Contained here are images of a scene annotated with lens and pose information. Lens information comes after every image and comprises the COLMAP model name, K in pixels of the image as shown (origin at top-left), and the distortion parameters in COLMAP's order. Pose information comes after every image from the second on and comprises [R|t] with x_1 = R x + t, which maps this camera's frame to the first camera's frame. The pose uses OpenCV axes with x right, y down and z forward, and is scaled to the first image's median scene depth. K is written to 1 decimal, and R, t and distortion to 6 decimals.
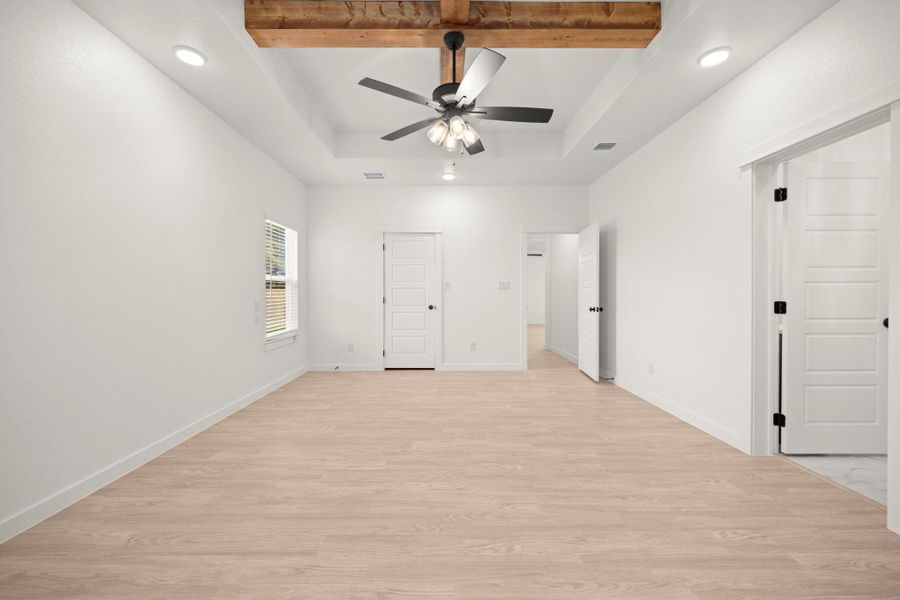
lens RADIAL K [[353.0, 0, 444.5], [0, 353.0, 294.4], [0, 0, 1]] dist [0.001813, -0.003490]
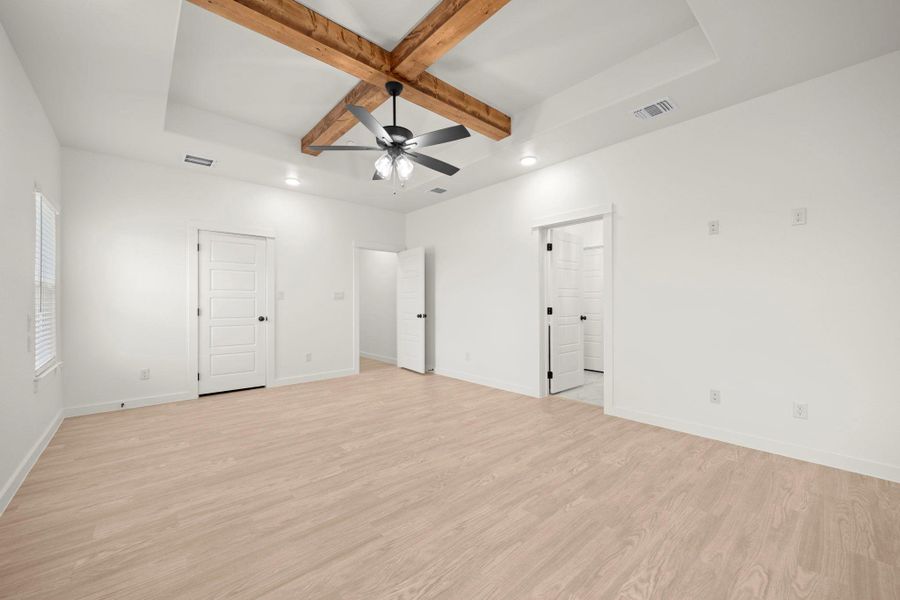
lens RADIAL K [[353.0, 0, 445.6], [0, 353.0, 300.4], [0, 0, 1]] dist [0.001813, -0.003490]
pose [[0.756118, 0.003298, 0.654427, -0.588018], [0.003394, 0.999954, -0.008960, -0.001501], [-0.654426, 0.008996, 0.756072, 0.005520]]
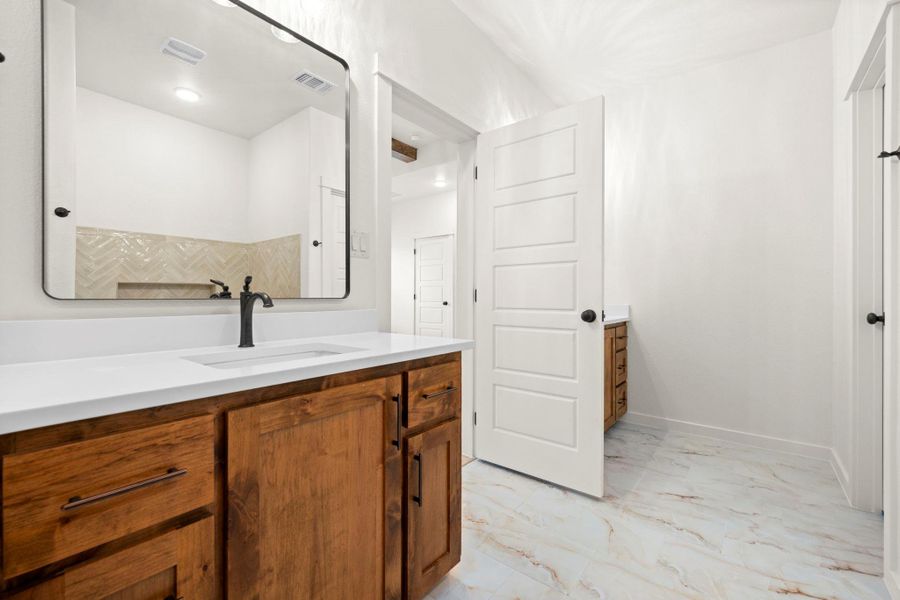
lens RADIAL K [[382.5, 0, 449.0], [0, 382.5, 294.6], [0, 0, 1]] dist [-0.001999, -0.000195]
pose [[0.778398, -0.003420, -0.627762, 1.522983], [-0.002843, 0.999956, -0.008973, 0.043397], [0.627765, 0.008769, 0.778353, 0.186793]]
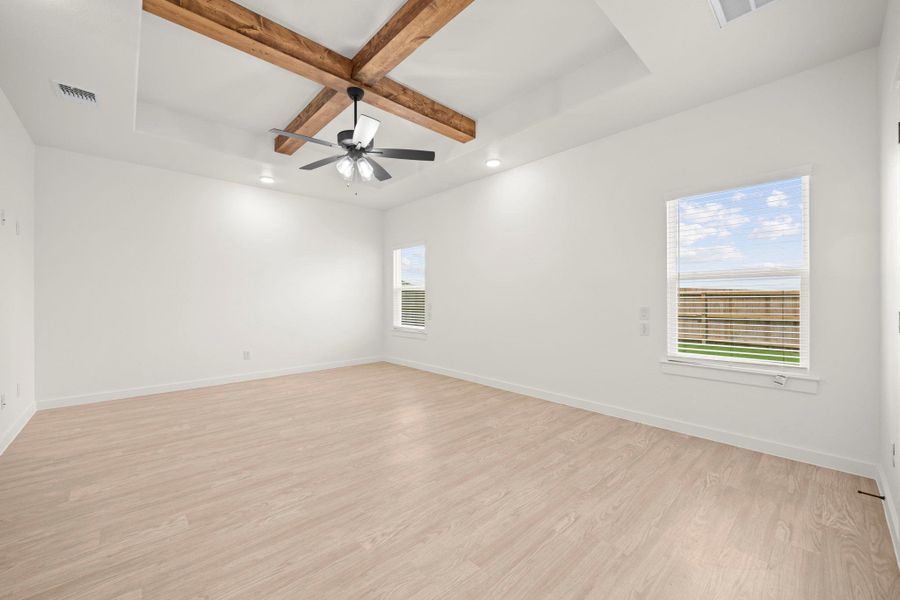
lens RADIAL K [[353.0, 0, 453.7], [0, 353.0, 301.0], [0, 0, 1]] dist [0.001813, -0.003490]
pose [[-0.728921, 0.007471, -0.684557, 0.595015], [0.000215, 0.999943, 0.010684, -0.009795], [0.684598, 0.007640, -0.728881, 2.044488]]
